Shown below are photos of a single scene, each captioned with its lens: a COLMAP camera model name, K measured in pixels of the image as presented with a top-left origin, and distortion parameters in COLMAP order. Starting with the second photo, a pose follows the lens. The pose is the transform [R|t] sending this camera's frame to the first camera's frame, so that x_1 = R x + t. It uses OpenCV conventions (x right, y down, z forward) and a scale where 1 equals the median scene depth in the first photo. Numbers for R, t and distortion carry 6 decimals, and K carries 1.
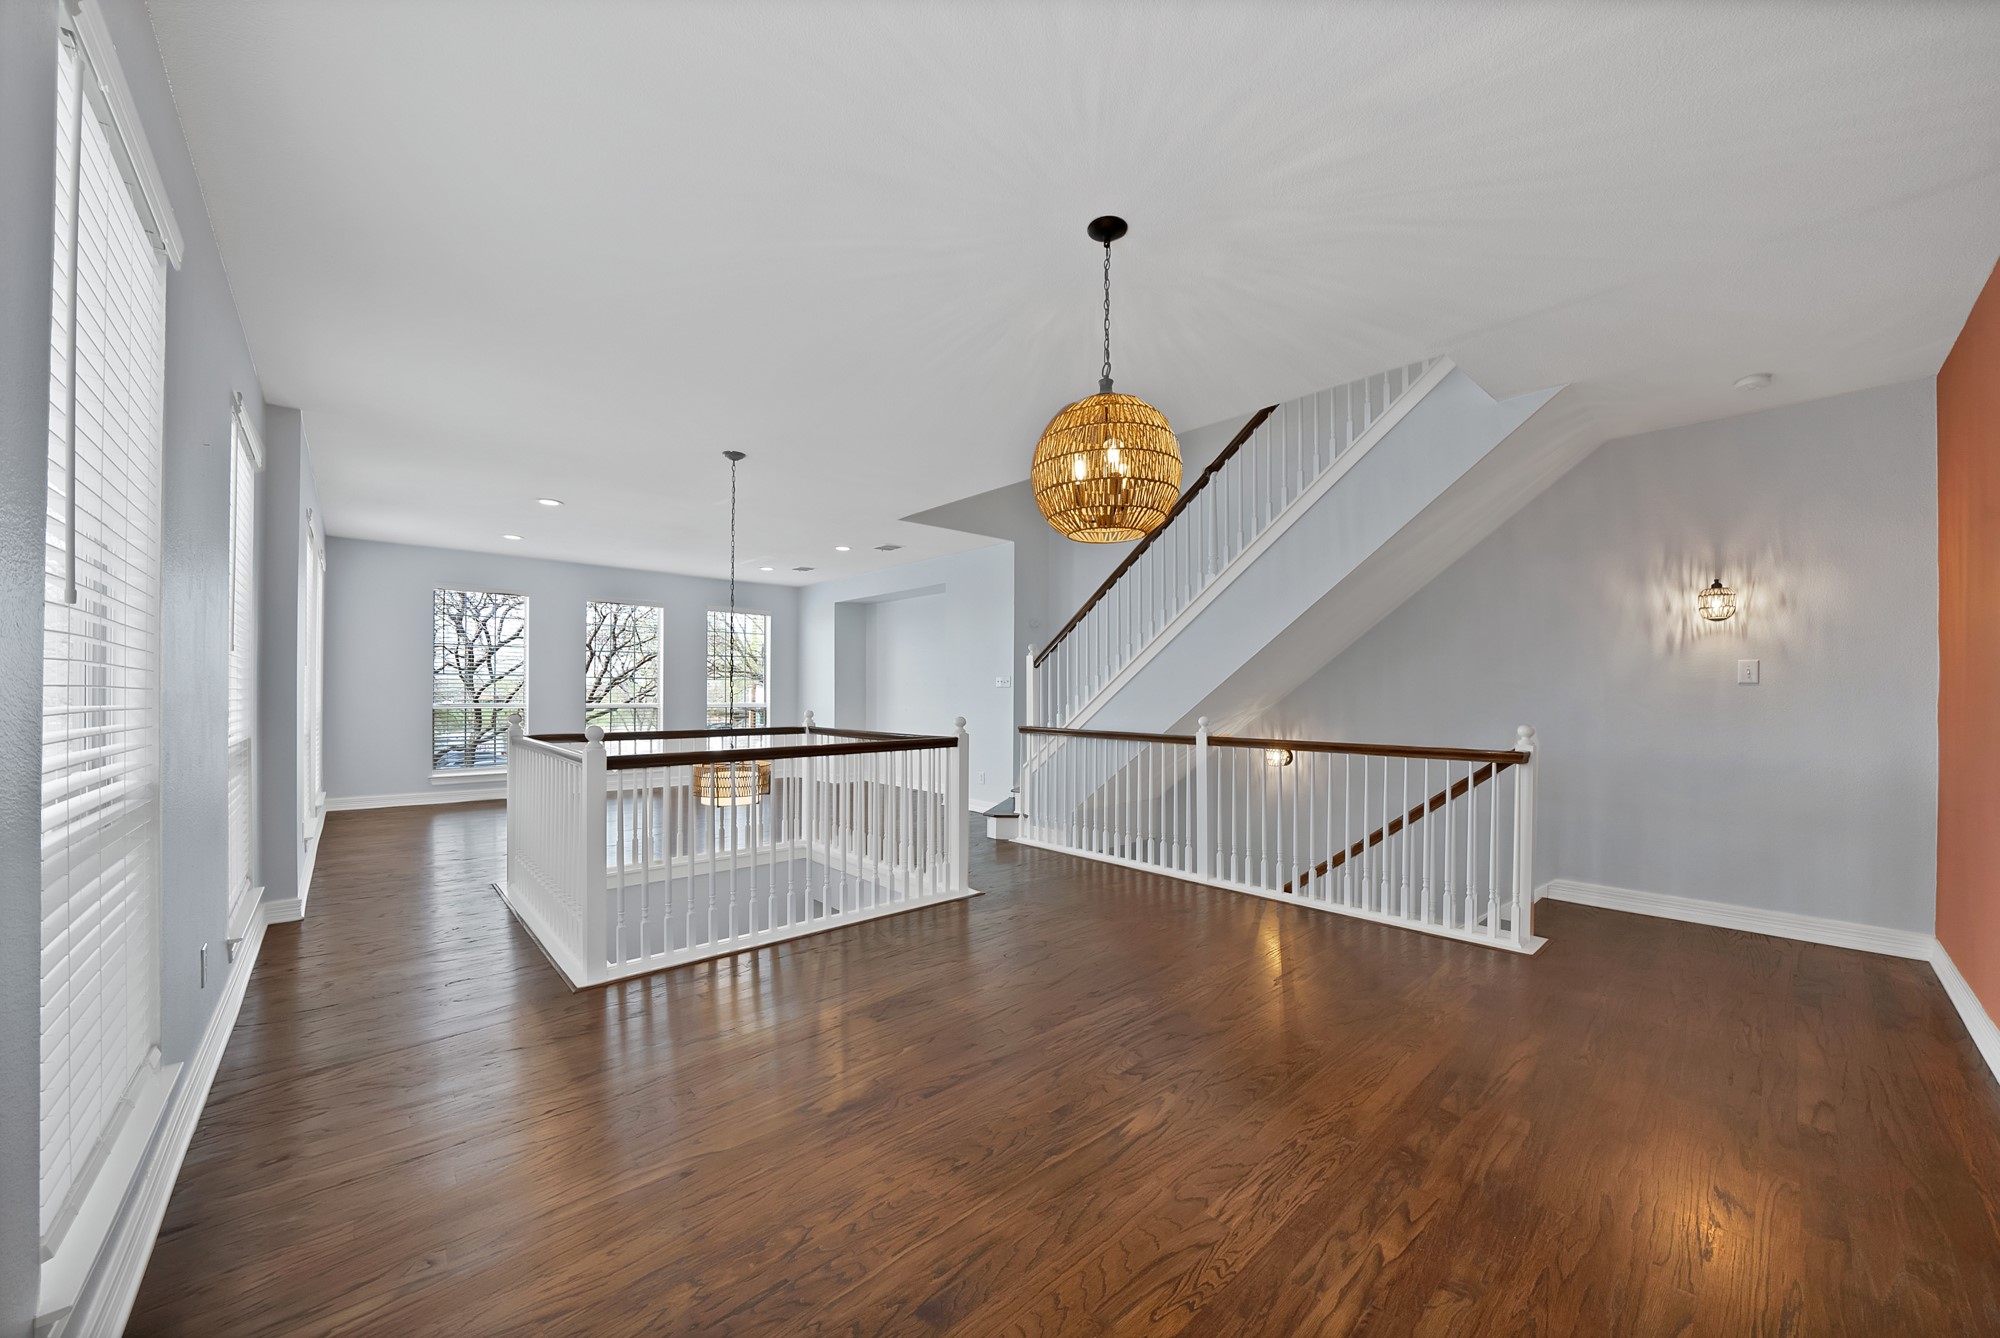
lens RADIAL K [[715.5, 0, 992.9], [0, 715.5, 683.8], [0, 0, 1]] dist [-0.000250, -0.000061]
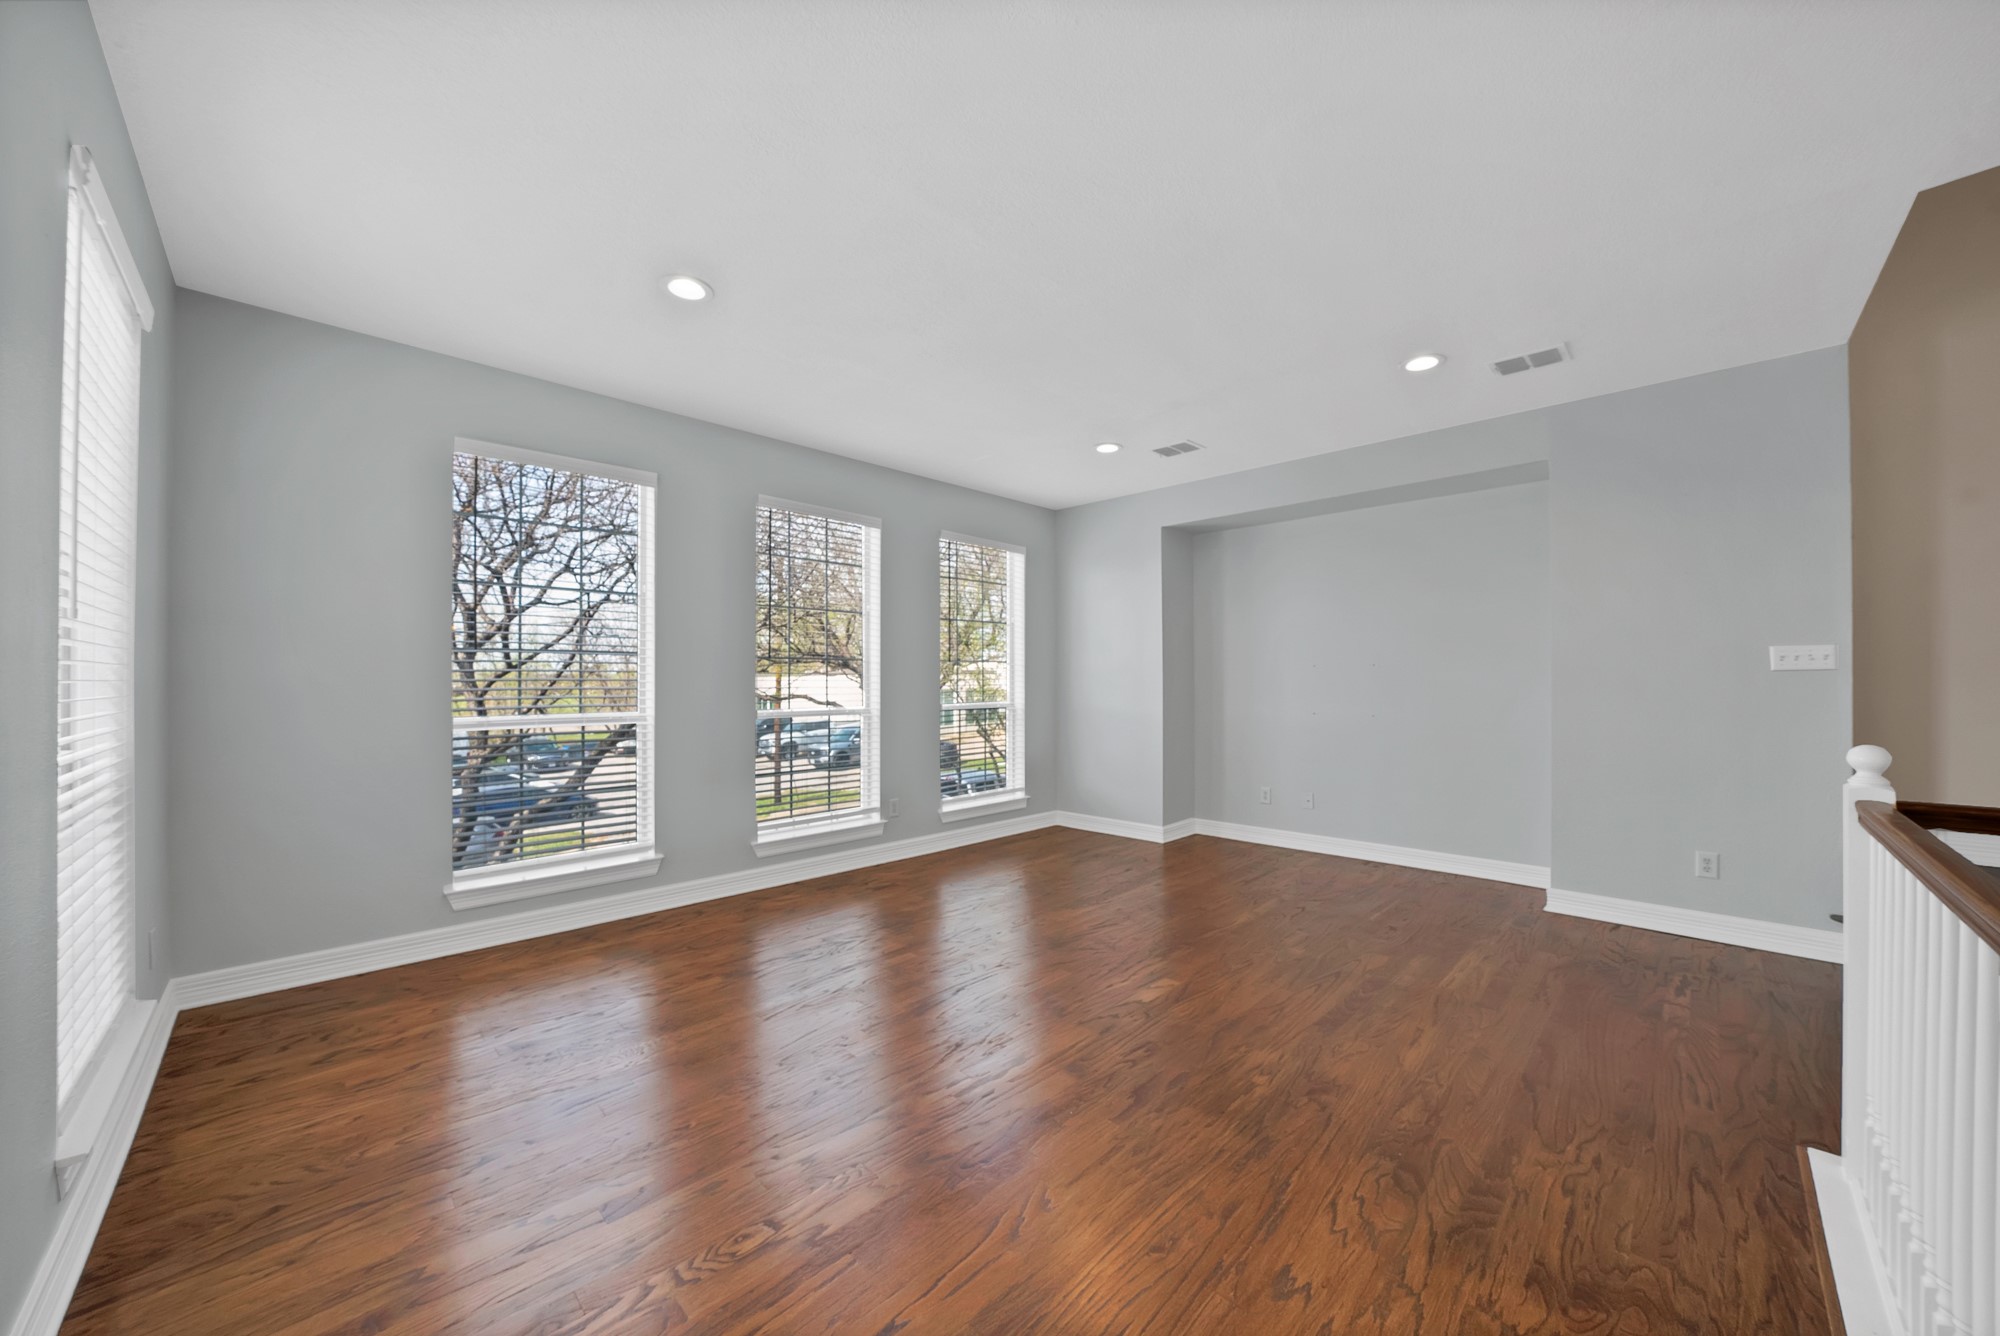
lens RADIAL K [[739.8, 0, 1000.0], [0, 739.8, 668.0], [0, 0, 1]] dist [-0.000775, -0.000149]
pose [[0.999867, 0.001678, 0.016252, -0.355497], [-0.001688, 0.999998, 0.000642, -0.002773], [-0.016251, -0.000669, 0.999868, 0.424138]]
